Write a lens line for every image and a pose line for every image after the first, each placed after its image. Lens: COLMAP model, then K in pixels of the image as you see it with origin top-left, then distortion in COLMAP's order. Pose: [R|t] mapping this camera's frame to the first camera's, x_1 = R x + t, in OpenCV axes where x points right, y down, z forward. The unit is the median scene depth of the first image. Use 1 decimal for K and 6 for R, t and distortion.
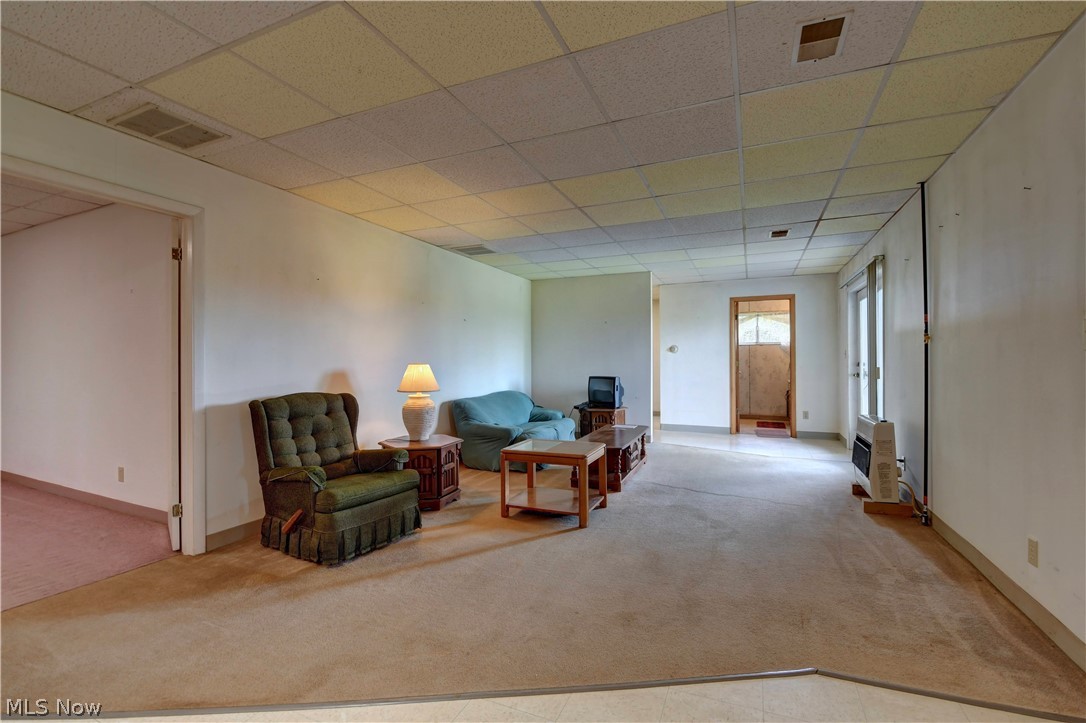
lens RADIAL K [[475.5, 0, 543.0], [0, 475.5, 361.5], [0, 0, 1]] dist [0.016845, -0.022785]
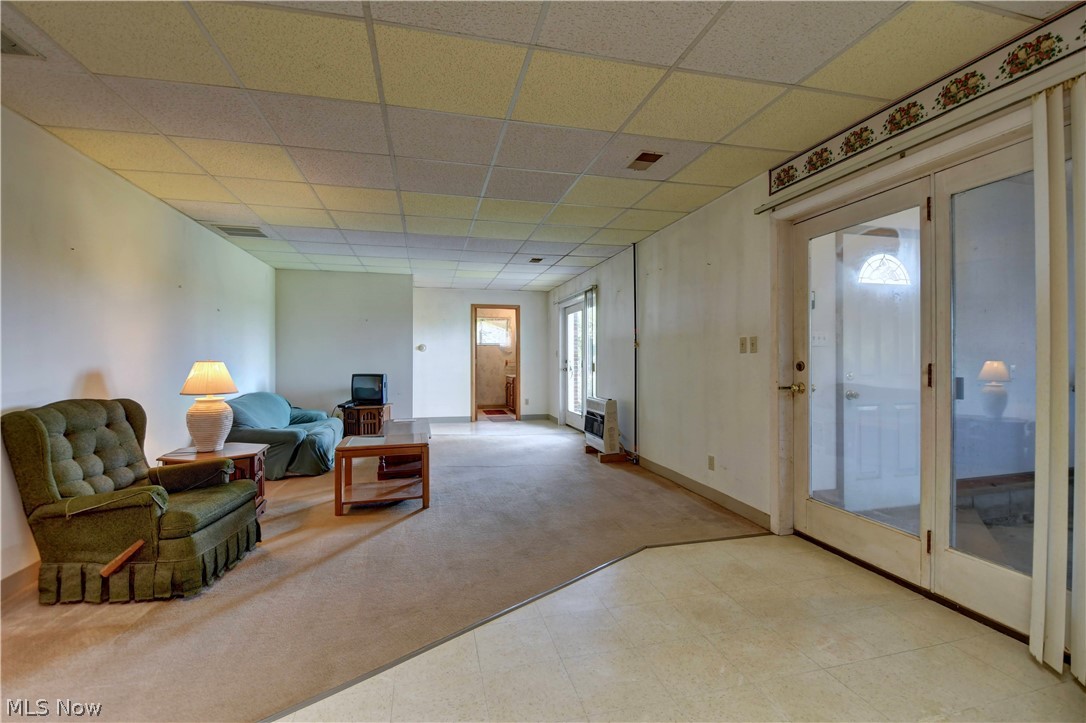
lens RADIAL K [[475.5, 0, 543.0], [0, 475.5, 361.5], [0, 0, 1]] dist [0.016845, -0.022785]
pose [[0.793299, -0.002060, 0.608829, -0.375023], [-0.000206, 0.999993, 0.003652, 0.002292], [-0.608832, -0.003022, 0.793293, -0.048058]]
